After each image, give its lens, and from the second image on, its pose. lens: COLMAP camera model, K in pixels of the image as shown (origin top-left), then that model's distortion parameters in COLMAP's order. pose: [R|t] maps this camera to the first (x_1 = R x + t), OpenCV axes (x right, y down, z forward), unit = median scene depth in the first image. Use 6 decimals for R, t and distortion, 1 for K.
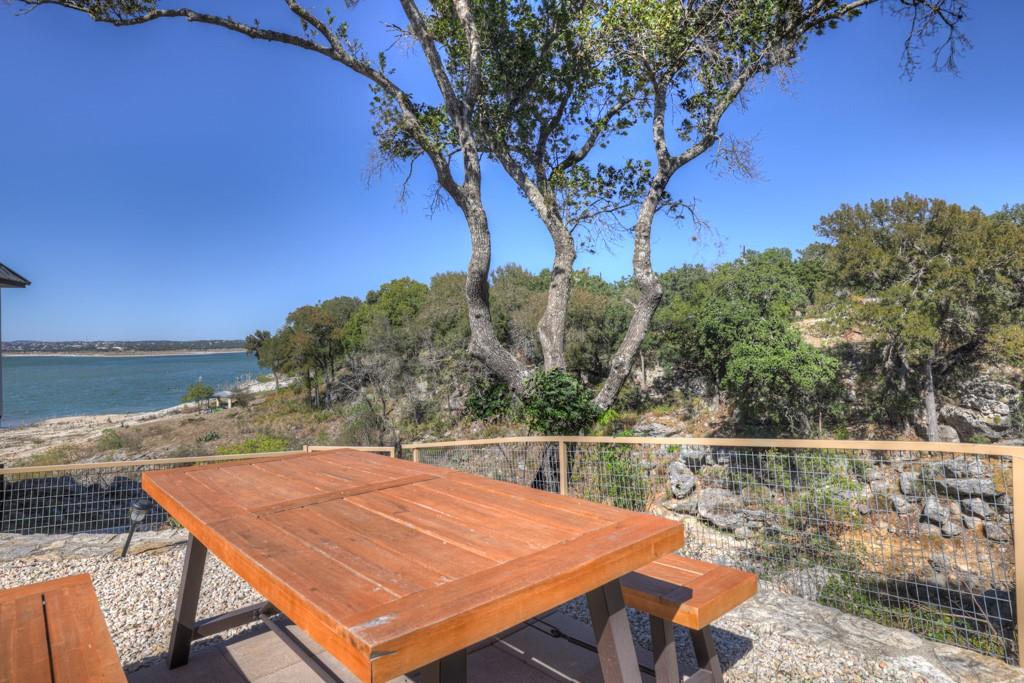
lens RADIAL K [[562.1, 0, 507.9], [0, 562.1, 345.6], [0, 0, 1]] dist [-0.039732, 0.029792]
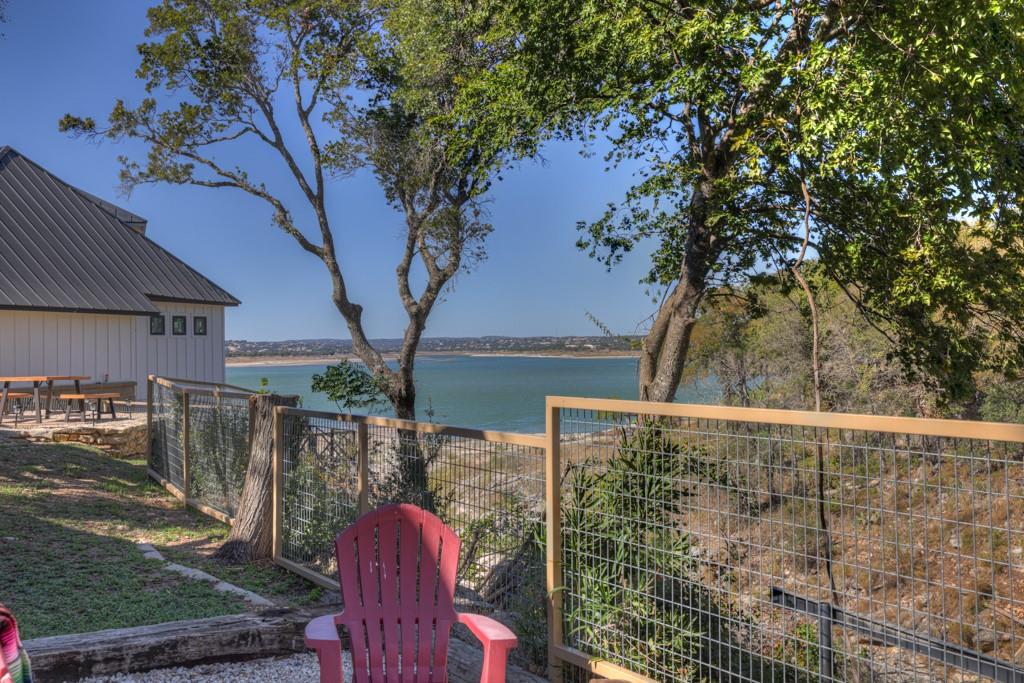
lens RADIAL K [[955.6, 0, 512.0], [0, 955.6, 341.5], [0, 0, 1]] dist [0.004539, 0.003989]
pose [[0.777792, -0.004578, -0.628505, 0.252112], [0.004474, 0.999988, -0.001747, -0.001254], [0.628506, -0.001453, 0.777804, -0.095313]]
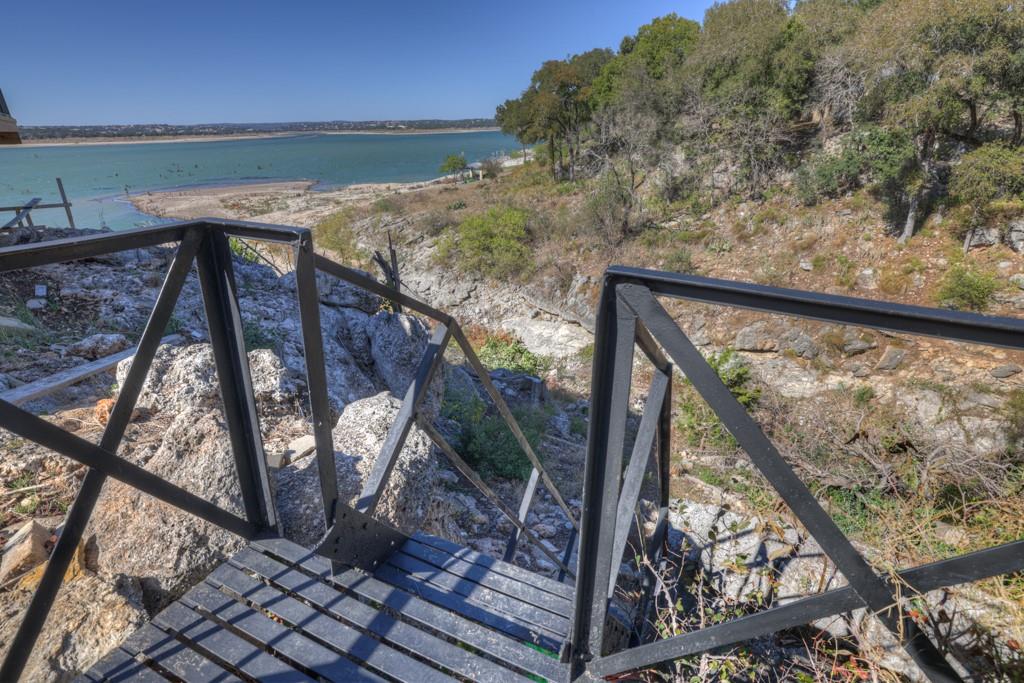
lens RADIAL K [[542.4, 0, 512.0], [0, 542.4, 341.5], [0, 0, 1]] dist [-0.005308, 0.000052]
pose [[0.912755, 0.153828, -0.378439, -0.037724], [-0.001067, 0.927286, 0.374351, 0.028948], [0.408507, -0.341287, 0.846549, 0.141111]]
